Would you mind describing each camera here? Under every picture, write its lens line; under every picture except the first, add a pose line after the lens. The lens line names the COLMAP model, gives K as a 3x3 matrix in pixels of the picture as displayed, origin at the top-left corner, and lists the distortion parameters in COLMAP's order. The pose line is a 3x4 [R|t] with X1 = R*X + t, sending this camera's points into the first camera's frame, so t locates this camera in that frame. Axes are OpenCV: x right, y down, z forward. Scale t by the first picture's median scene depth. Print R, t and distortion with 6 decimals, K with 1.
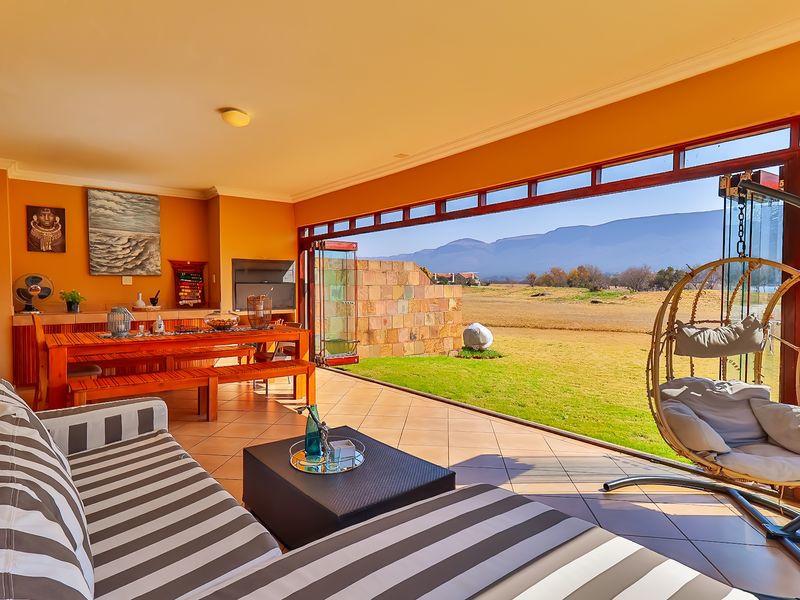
lens RADIAL K [[457.4, 0, 400.0], [0, 457.4, 300.0], [0, 0, 1]] dist [0.031886, 0.000720]
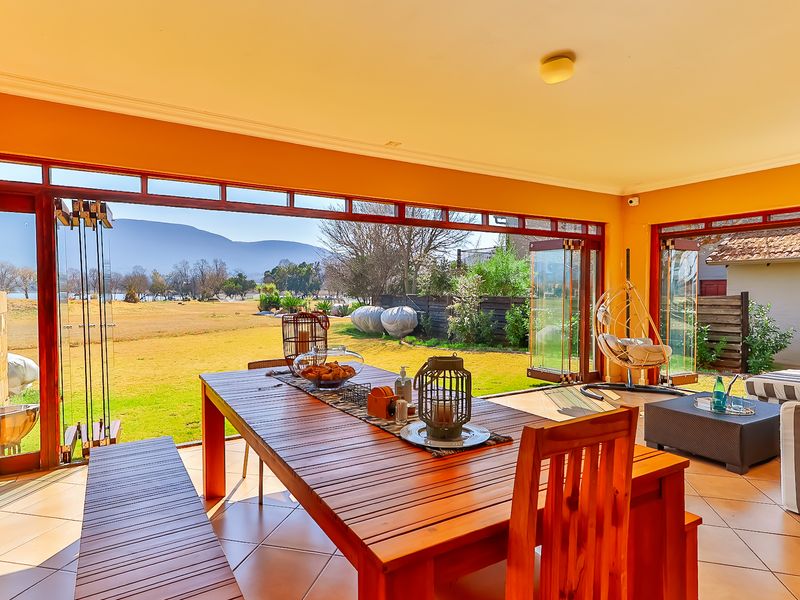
lens RADIAL K [[457.4, 0, 400.0], [0, 457.4, 300.0], [0, 0, 1]] dist [0.031886, 0.000720]
pose [[0.145067, 0.009622, 0.989375, -0.153479], [0.057129, 0.998203, -0.018084, 0.000372], [-0.987771, 0.059146, 0.144257, 0.155781]]
